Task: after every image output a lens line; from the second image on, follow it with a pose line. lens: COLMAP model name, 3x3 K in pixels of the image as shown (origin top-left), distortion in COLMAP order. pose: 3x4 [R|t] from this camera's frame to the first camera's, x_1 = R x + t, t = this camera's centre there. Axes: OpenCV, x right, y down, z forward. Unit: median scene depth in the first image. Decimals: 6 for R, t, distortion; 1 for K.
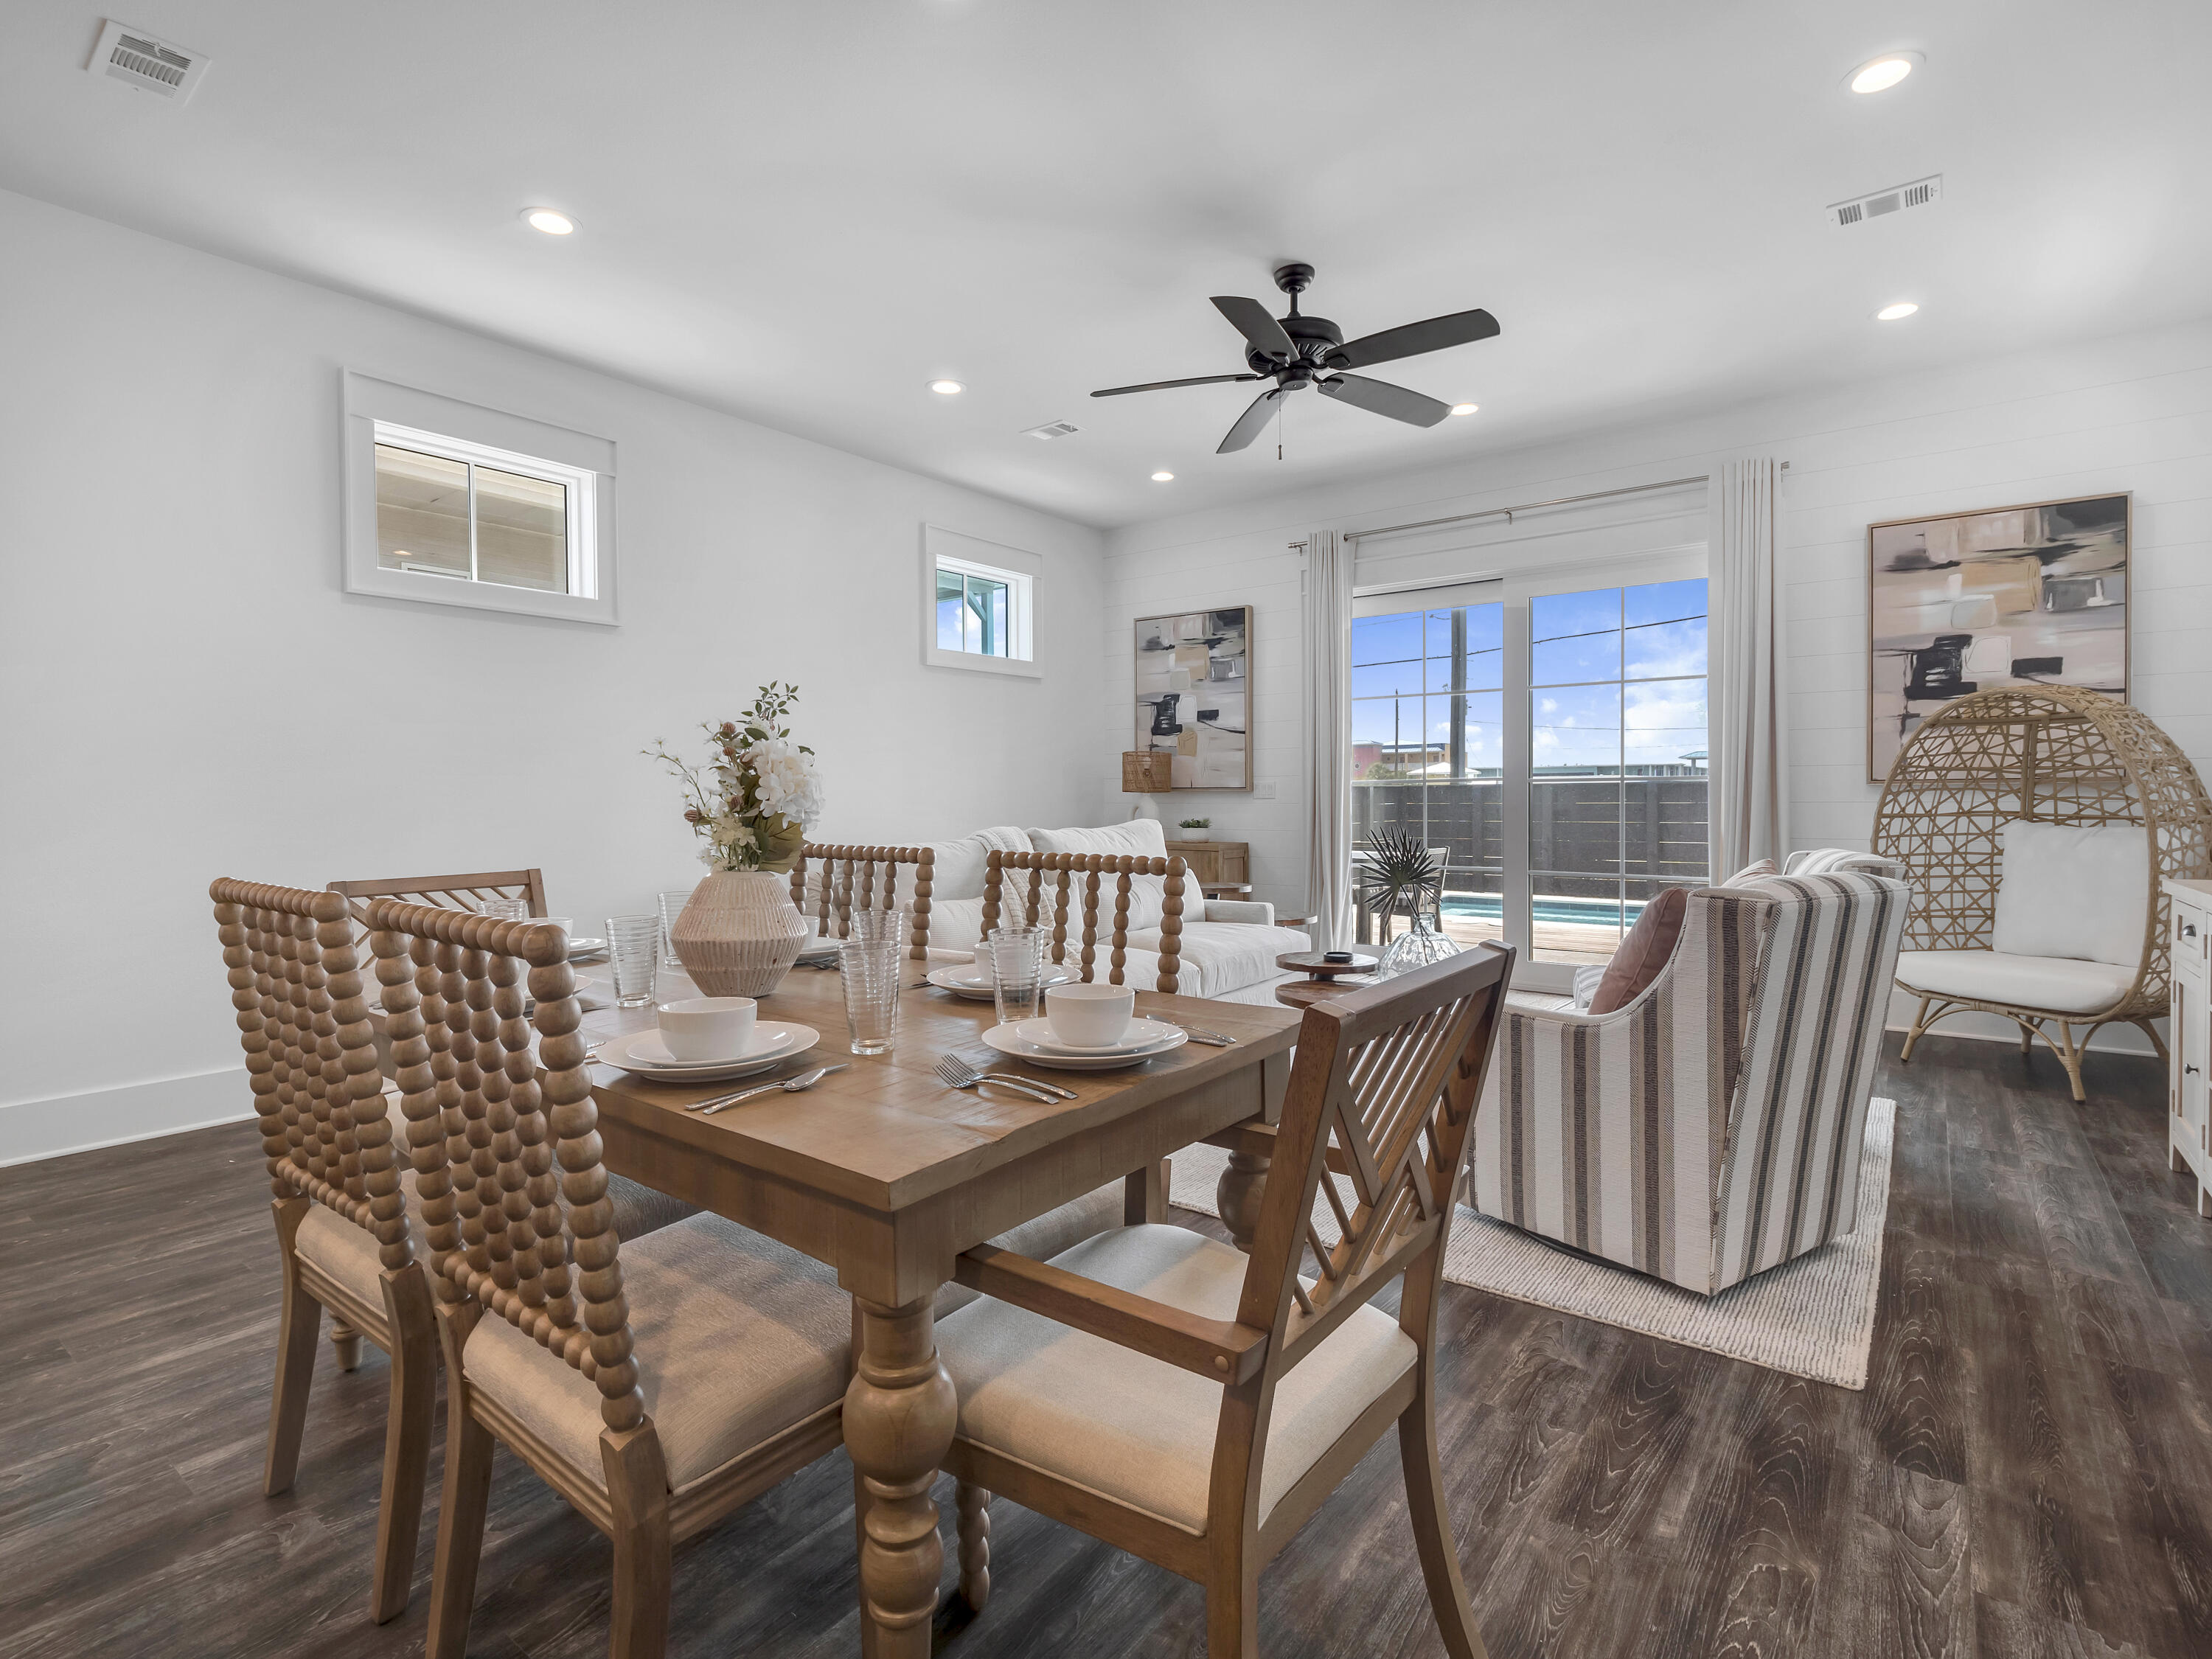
lens RADIAL K [[1084.9, 0, 1064.9], [0, 1084.9, 826.1], [0, 0, 1]] dist [0.005961, -0.005955]
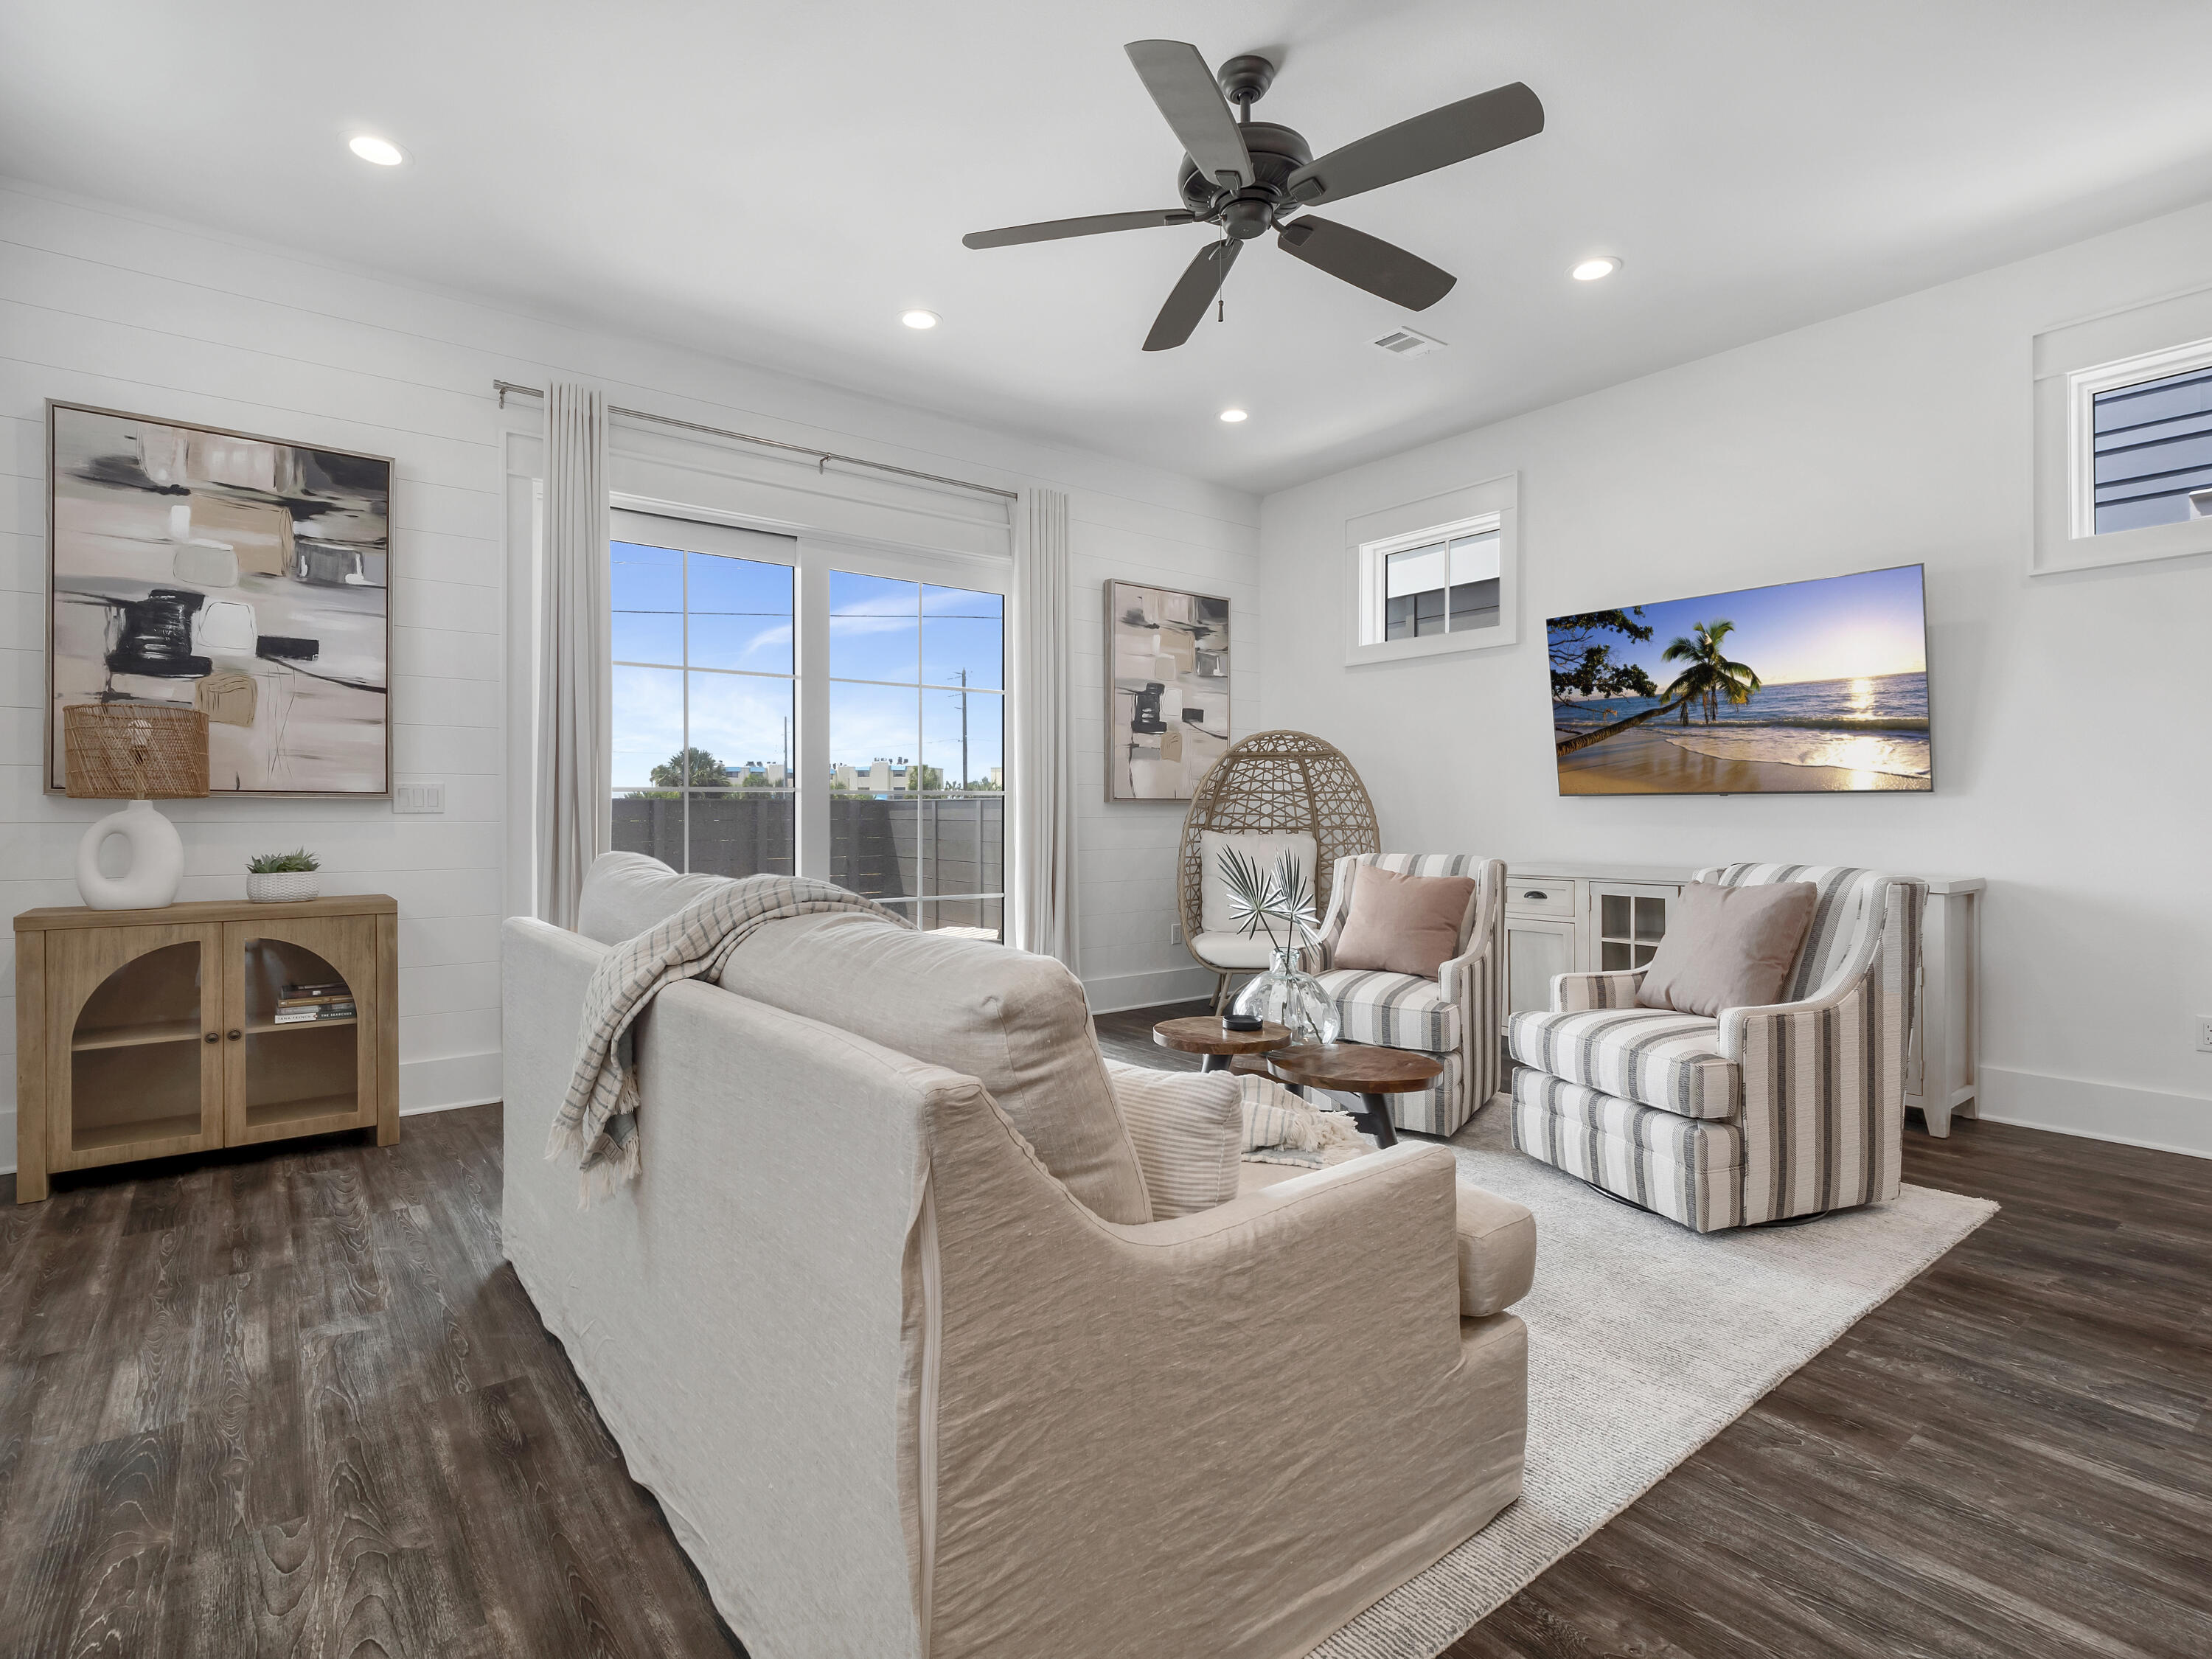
lens RADIAL K [[1084.9, 0, 1109.5], [0, 1084.9, 816.3], [0, 0, 1]] dist [0.005961, -0.005955]
pose [[0.234066, 0.002911, 0.972216, -0.398295], [0.027045, 0.999589, -0.009505, -0.012928], [-0.971845, 0.028518, 0.233891, 0.757210]]
